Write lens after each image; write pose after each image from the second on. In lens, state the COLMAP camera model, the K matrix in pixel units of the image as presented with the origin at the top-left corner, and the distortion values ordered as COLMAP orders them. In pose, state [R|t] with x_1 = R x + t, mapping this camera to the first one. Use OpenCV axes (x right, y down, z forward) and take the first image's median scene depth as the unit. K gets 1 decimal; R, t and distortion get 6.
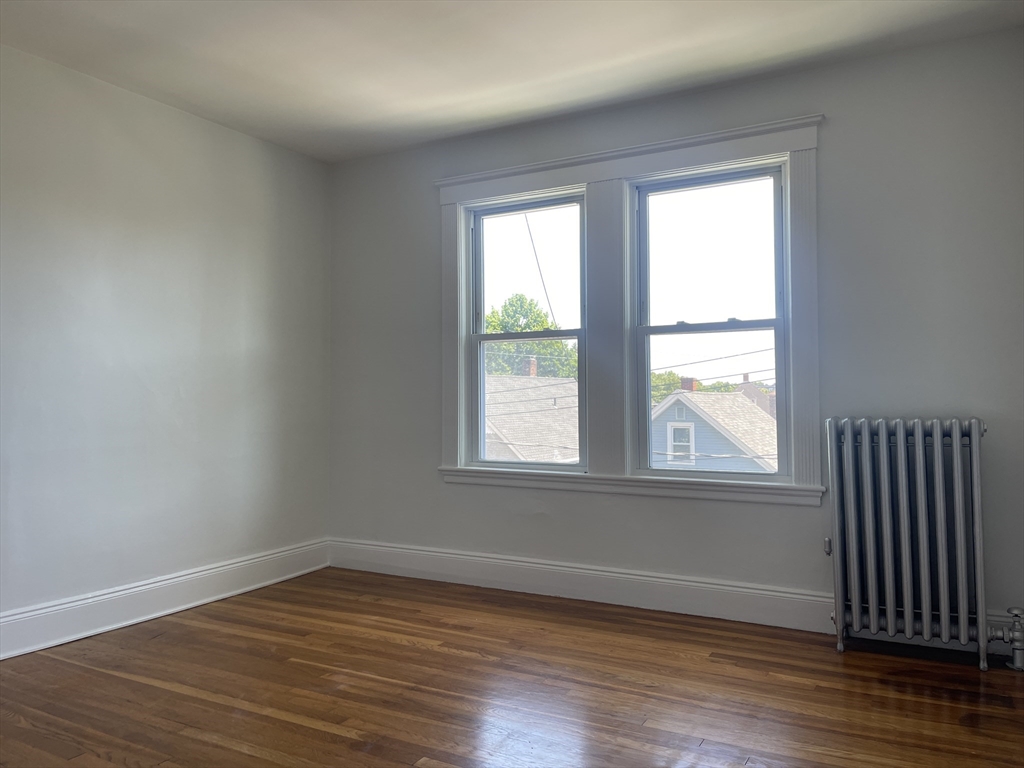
lens RADIAL K [[775.7, 0, 512.4], [0, 775.7, 376.8], [0, 0, 1]] dist [0.095664, -0.124529]
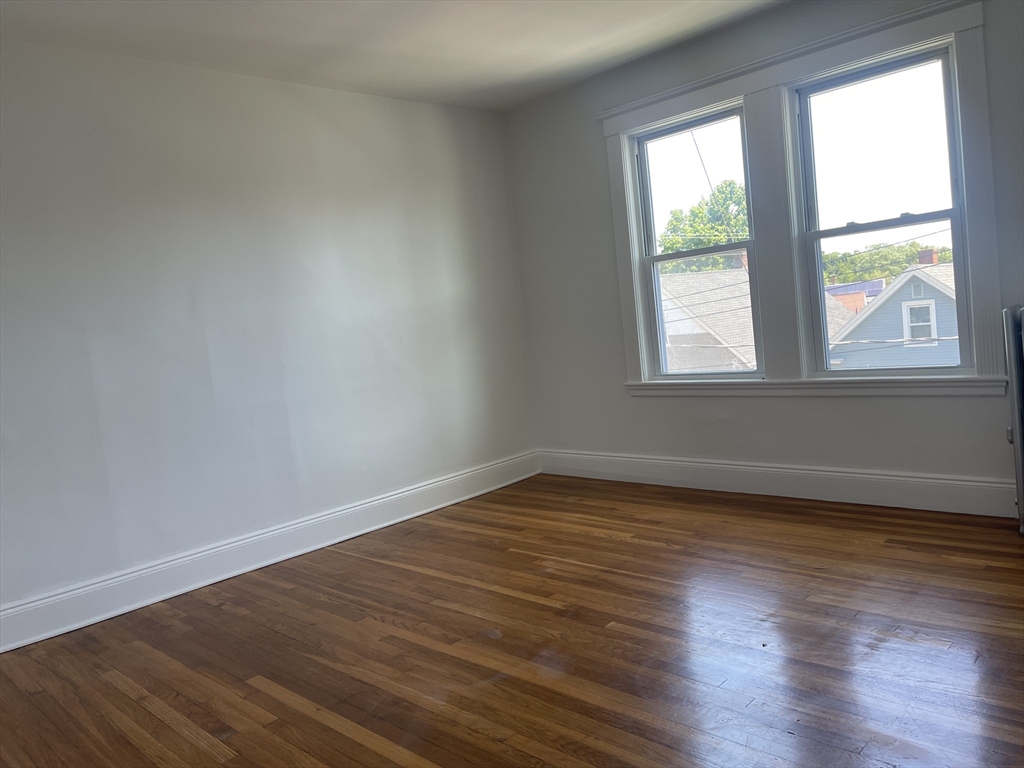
lens RADIAL K [[776.8, 0, 515.6], [0, 776.8, 382.8], [0, 0, 1]] dist [0.094802, -0.124985]
pose [[0.959371, -0.075305, -0.271911, 0.073480], [0.110057, 0.987262, 0.114892, -0.036072], [0.259796, -0.140150, 0.955439, -0.121651]]
